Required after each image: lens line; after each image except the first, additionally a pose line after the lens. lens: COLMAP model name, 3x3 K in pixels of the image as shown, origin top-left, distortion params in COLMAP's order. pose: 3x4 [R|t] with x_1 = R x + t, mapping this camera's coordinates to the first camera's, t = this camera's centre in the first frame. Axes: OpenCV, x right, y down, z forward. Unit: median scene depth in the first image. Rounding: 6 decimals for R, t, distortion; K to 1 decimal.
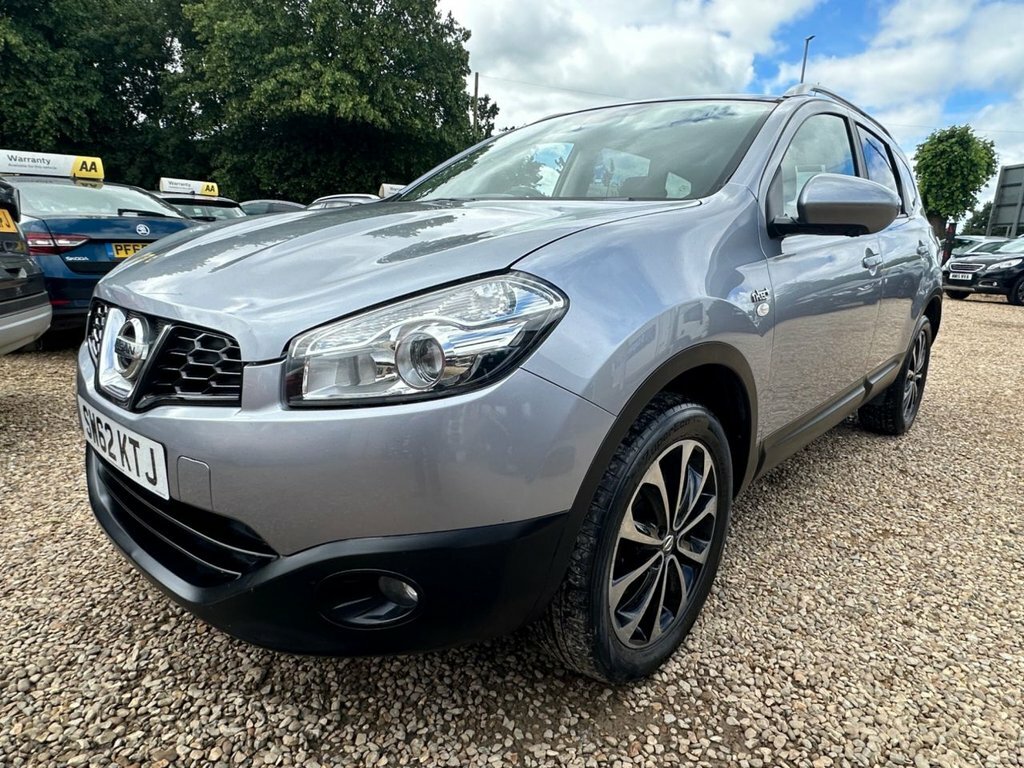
lens RADIAL K [[707.2, 0, 514.0], [0, 707.2, 379.4], [0, 0, 1]] dist [-0.012765, 0.001803]
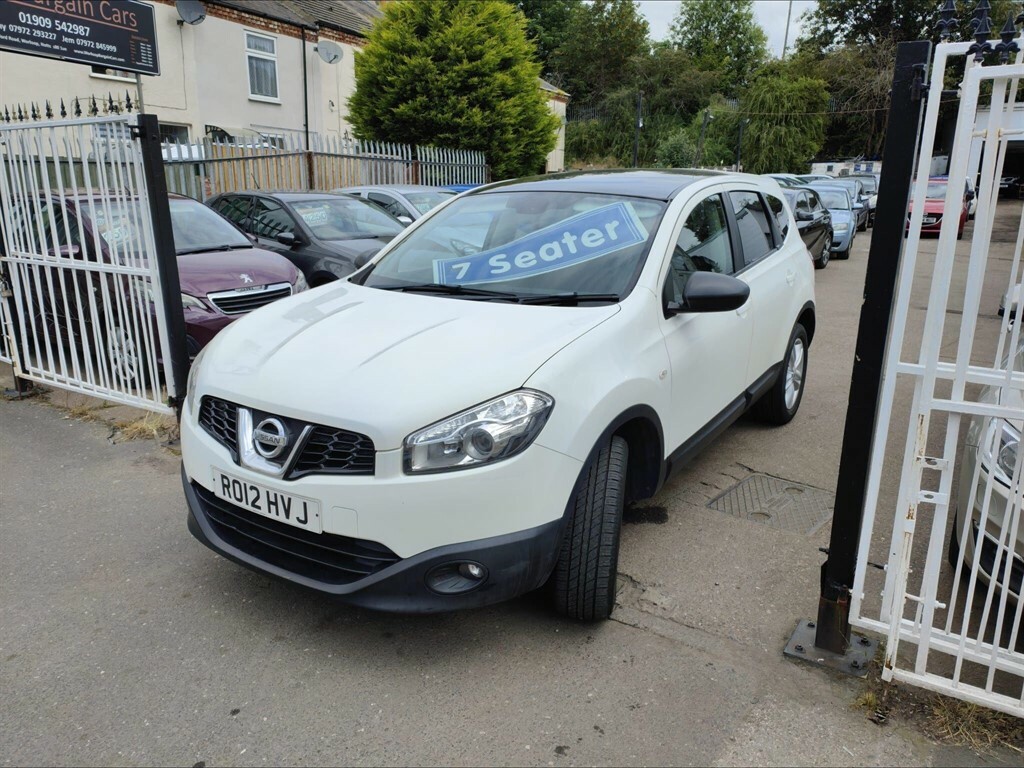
lens RADIAL K [[707.2, 0, 511.9], [0, 707.2, 388.3], [0, 0, 1]] dist [-0.012765, 0.001803]
pose [[0.991781, -0.069273, 0.107573, -0.202357], [0.067356, 0.997500, 0.021360, -0.174115], [-0.108783, -0.013939, 0.993968, -0.701903]]
